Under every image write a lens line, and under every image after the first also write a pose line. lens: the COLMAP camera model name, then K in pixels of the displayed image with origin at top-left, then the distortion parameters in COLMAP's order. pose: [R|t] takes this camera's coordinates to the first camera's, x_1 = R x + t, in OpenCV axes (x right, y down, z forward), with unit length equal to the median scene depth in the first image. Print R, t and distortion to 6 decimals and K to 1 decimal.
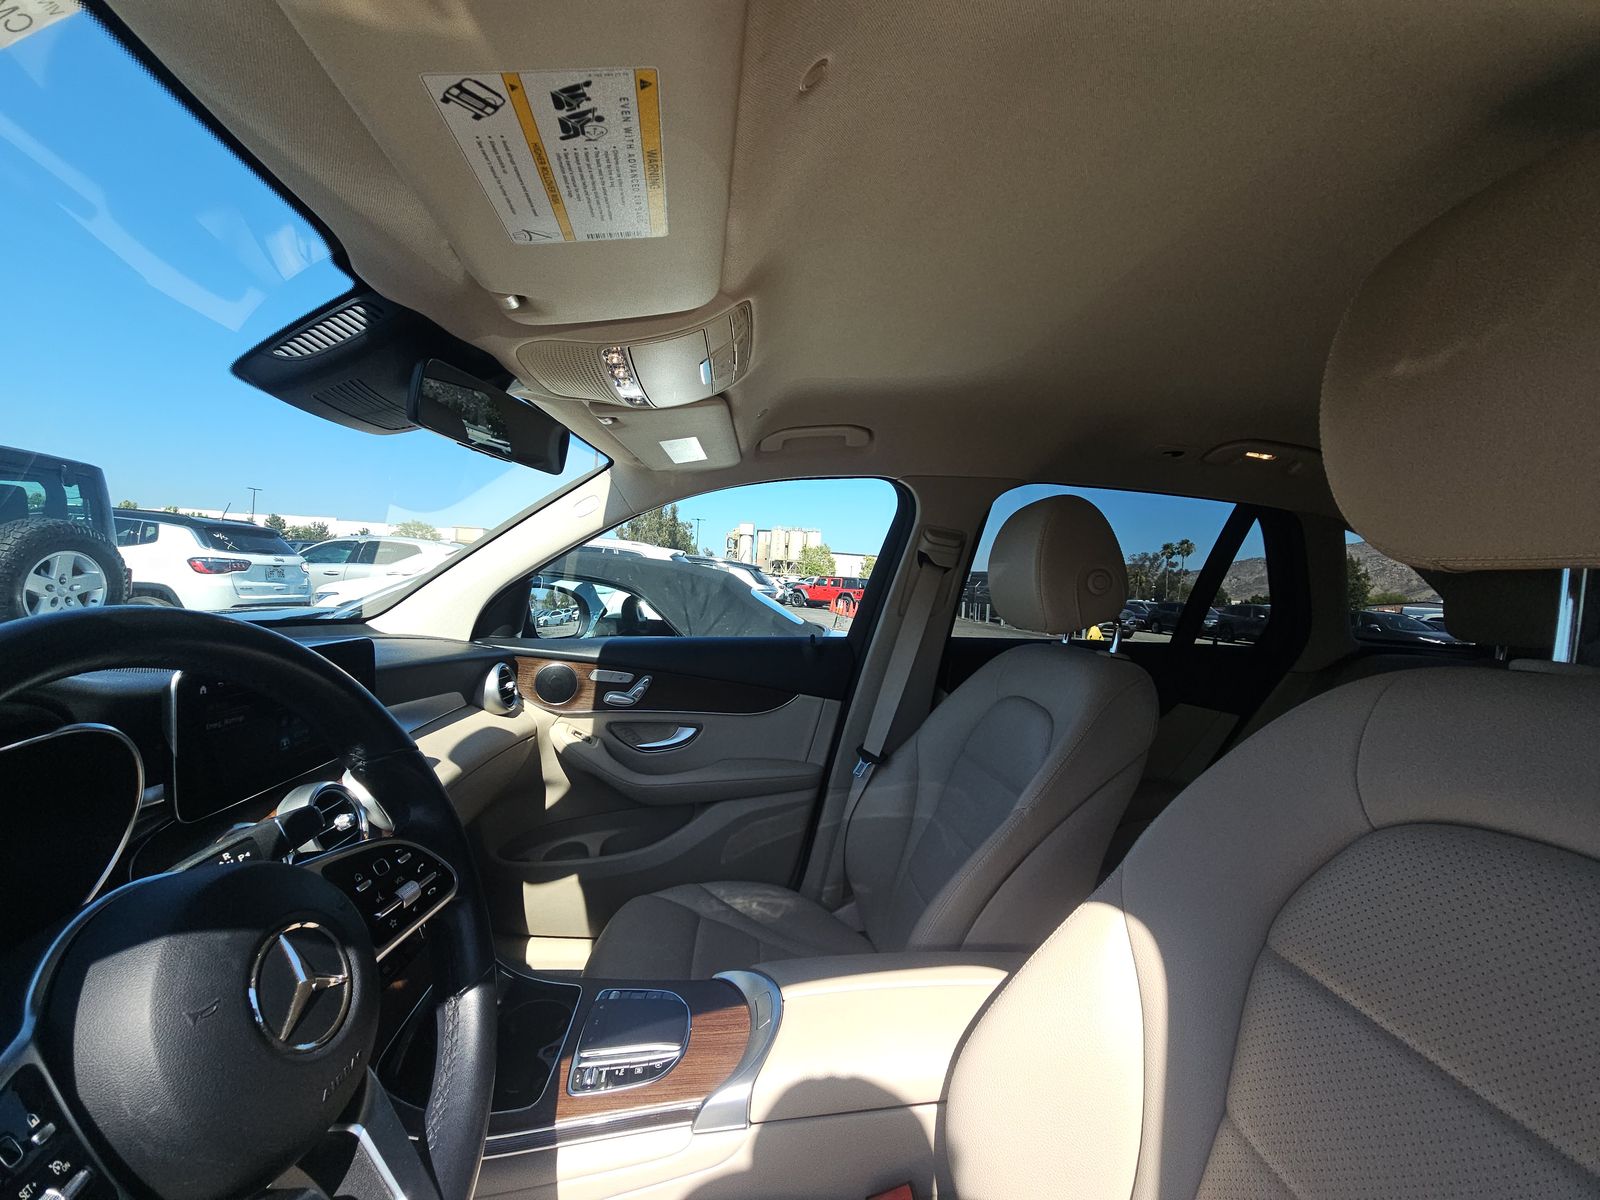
lens RADIAL K [[655.8, 0, 791.1], [0, 655.8, 590.7], [0, 0, 1]] dist [0.006220, -0.005254]
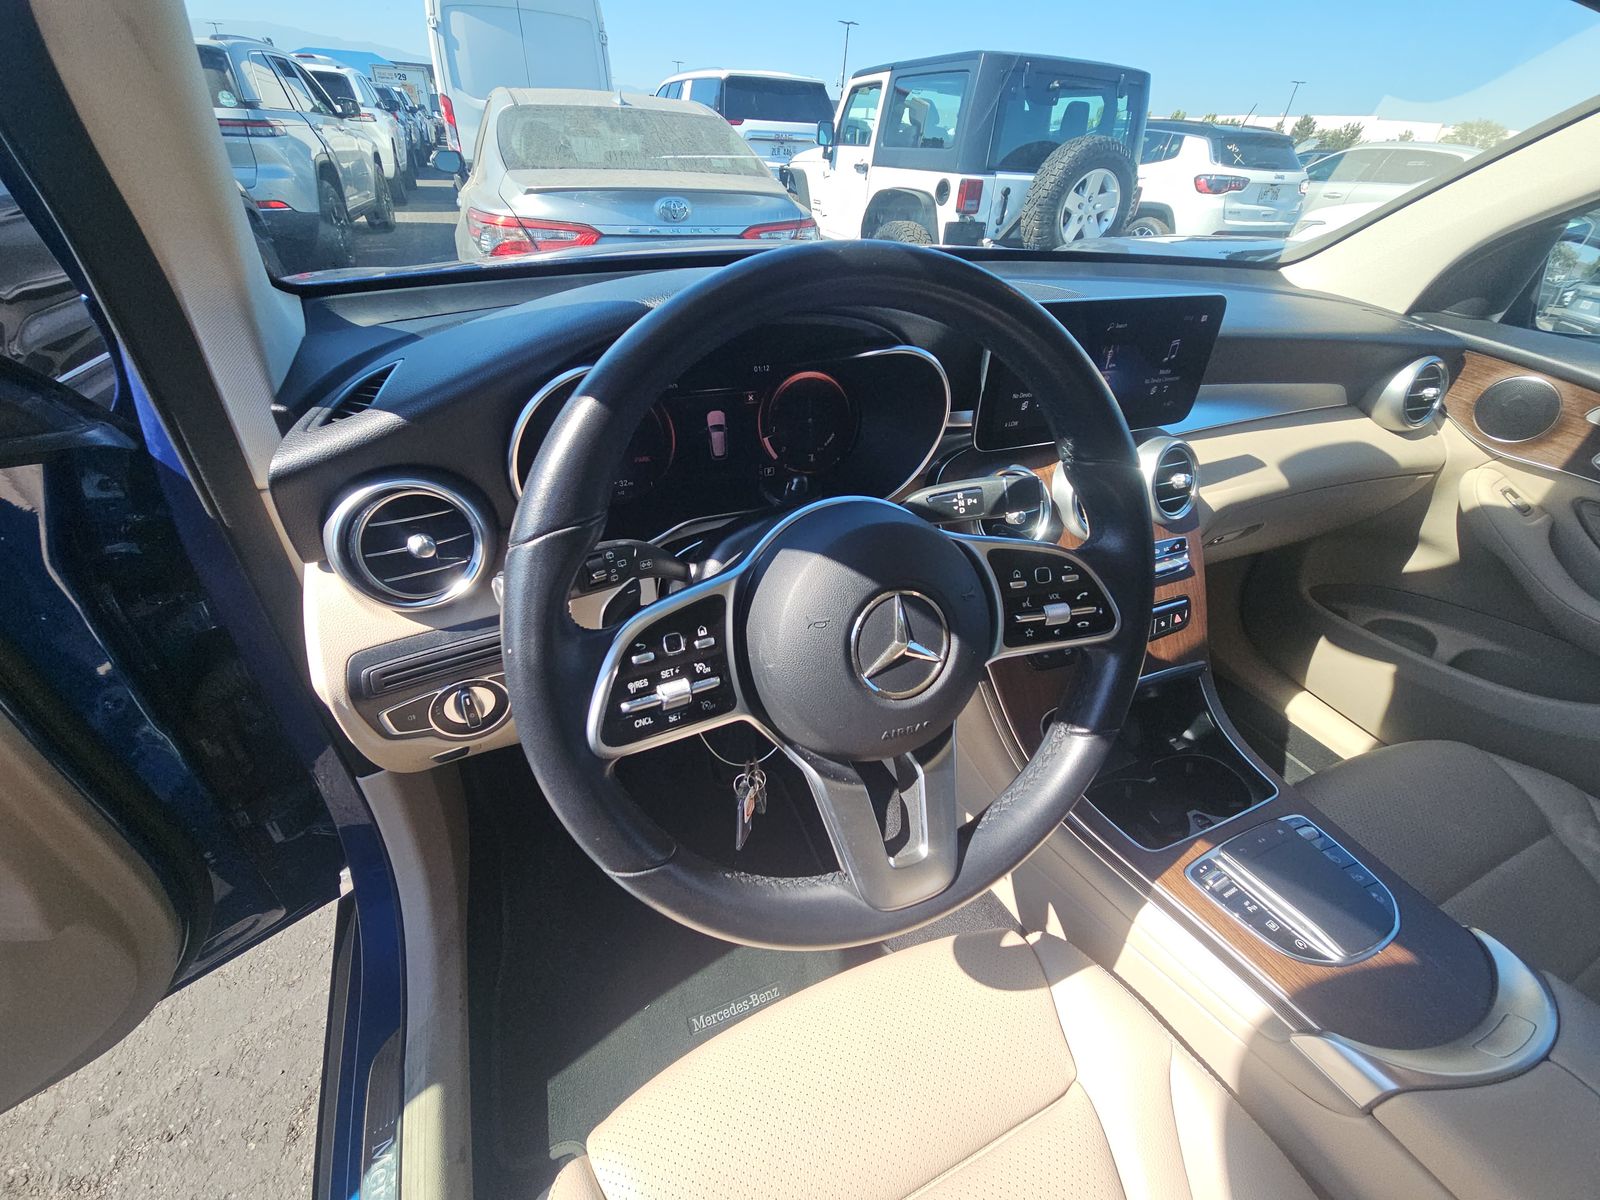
lens RADIAL K [[649.1, 0, 791.4], [0, 649.1, 593.8], [0, 0, 1]] dist [0.008635, -0.007787]
pose [[0.328850, 0.504663, -0.798231, 0.003583], [-0.037109, 0.851494, 0.523049, -0.008348], [0.943653, -0.142383, 0.298742, 0.117579]]
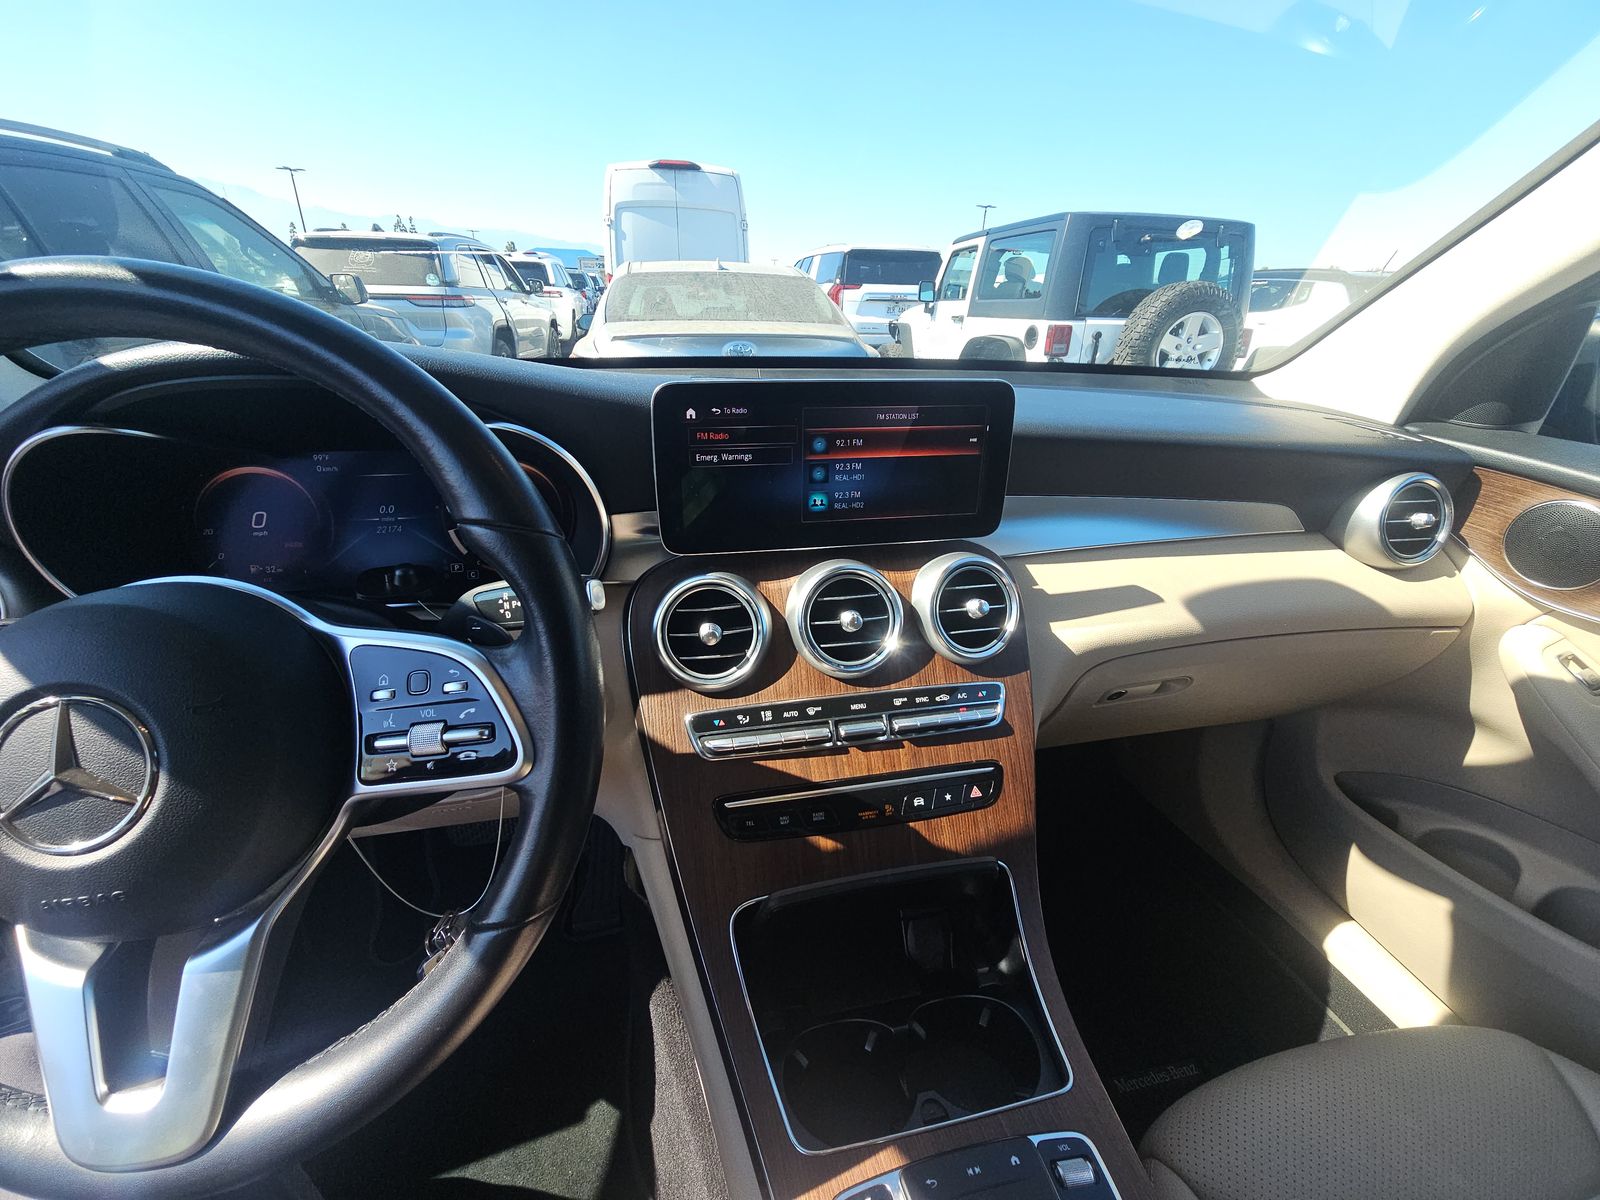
lens RADIAL K [[655.8, 0, 791.1], [0, 655.8, 590.7], [0, 0, 1]] dist [0.006220, -0.005254]
pose [[0.138280, 0.348242, -0.927149, 0.003146], [-0.021336, 0.936973, 0.348750, 0.023628], [0.990163, -0.028443, 0.136995, 0.395361]]
